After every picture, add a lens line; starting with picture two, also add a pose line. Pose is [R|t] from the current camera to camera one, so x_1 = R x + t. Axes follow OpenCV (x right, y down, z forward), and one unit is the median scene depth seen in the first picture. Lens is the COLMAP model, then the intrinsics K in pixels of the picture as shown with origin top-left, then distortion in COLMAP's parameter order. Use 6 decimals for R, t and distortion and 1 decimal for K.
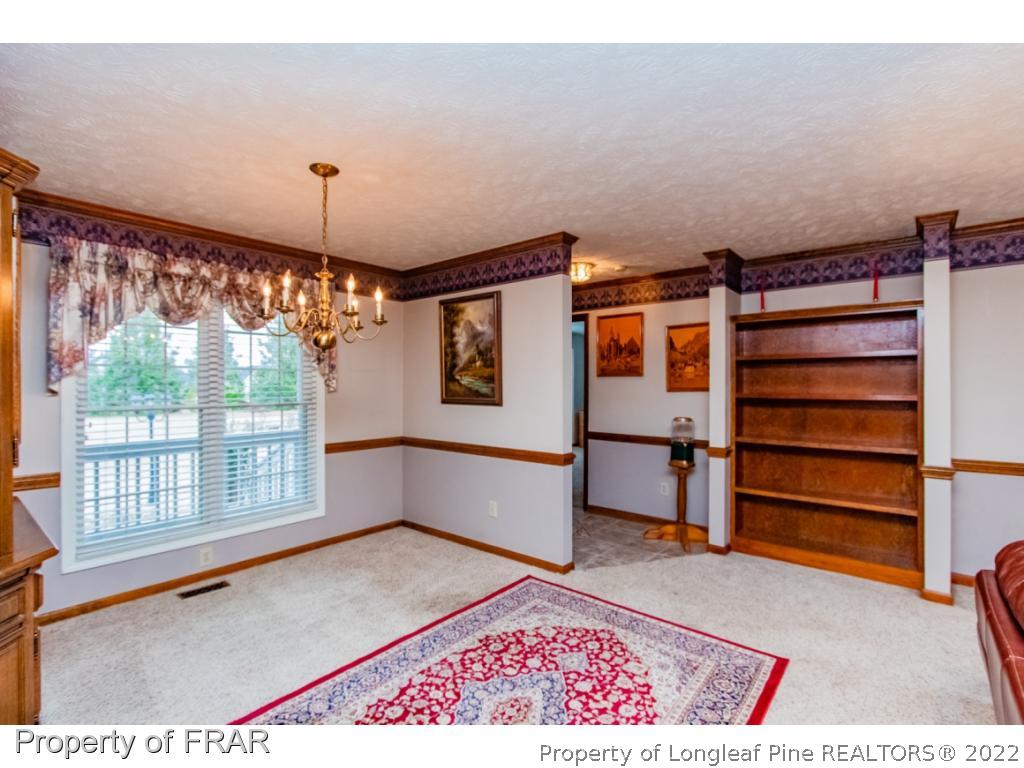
lens RADIAL K [[479.1, 0, 508.5], [0, 479.1, 383.6], [0, 0, 1]] dist [0.000533, -0.003391]
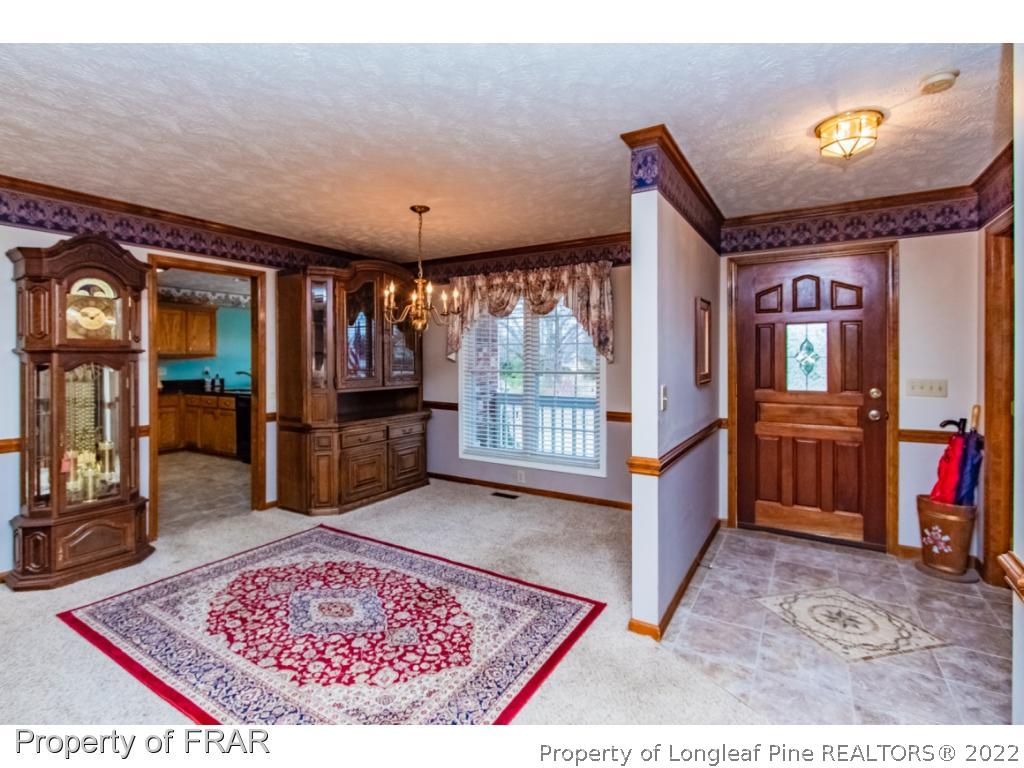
lens RADIAL K [[479.1, 0, 497.5], [0, 479.1, 360.3], [0, 0, 1]] dist [0.000533, -0.003391]
pose [[0.148768, 0.006263, -0.988852, 0.742467], [0.000421, 0.999979, 0.006397, 0.004486], [0.988872, -0.001368, 0.148762, 0.687033]]
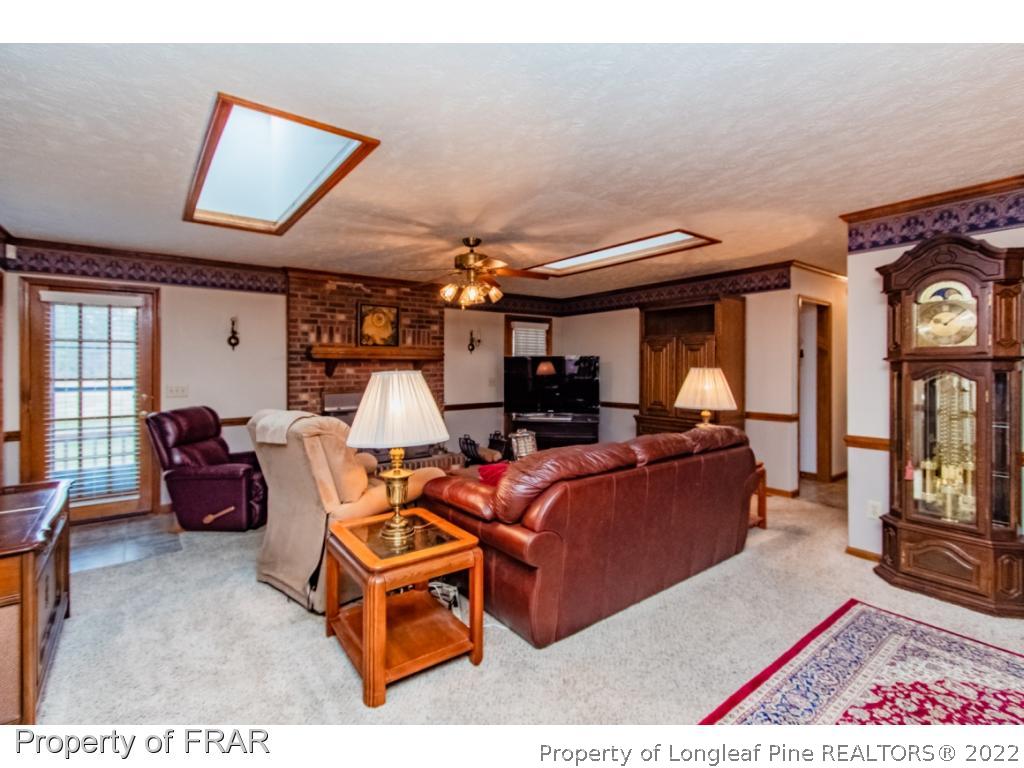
lens RADIAL K [[479.1, 0, 500.0], [0, 479.1, 366.8], [0, 0, 1]] dist [0.000533, -0.003391]
pose [[-0.976986, 0.000407, 0.213303, 0.339480], [0.000513, 1.000000, 0.000438, 0.004925], [-0.213303, 0.000537, -0.976986, 1.039457]]
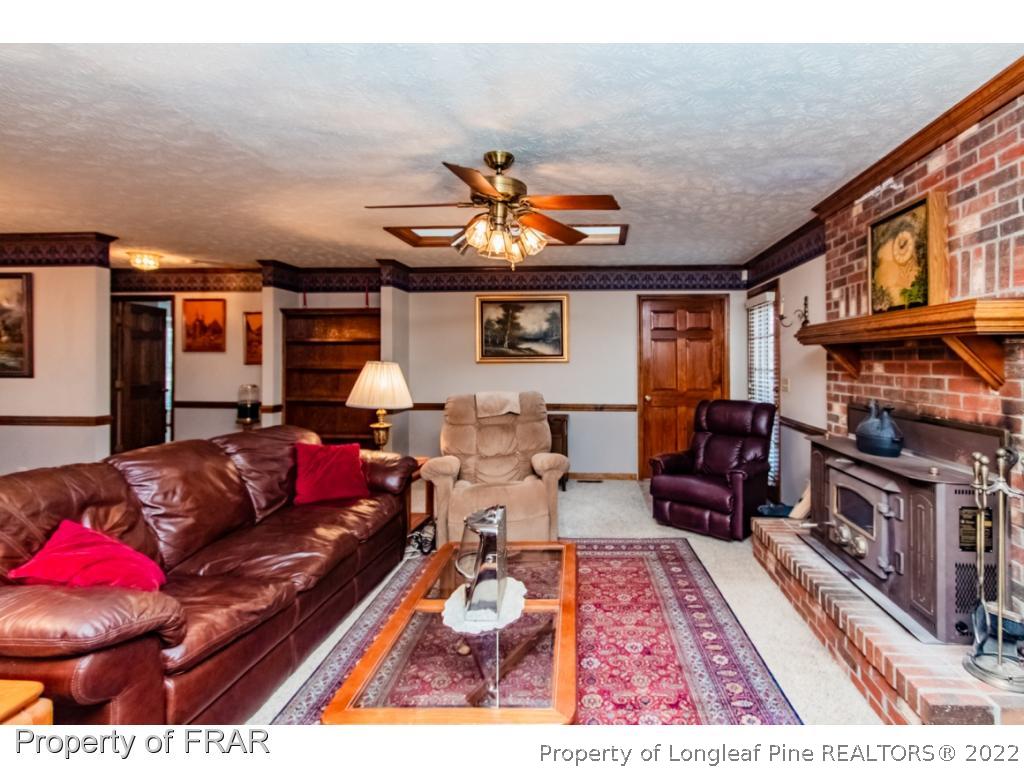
lens RADIAL K [[479.1, 0, 559.5], [0, 479.1, 357.9], [0, 0, 1]] dist [0.000533, -0.003391]
pose [[0.787608, 0.002410, 0.616172, 0.285290], [0.000052, 0.999992, -0.003978, 0.006022], [-0.616176, 0.003165, 0.787602, -0.651627]]
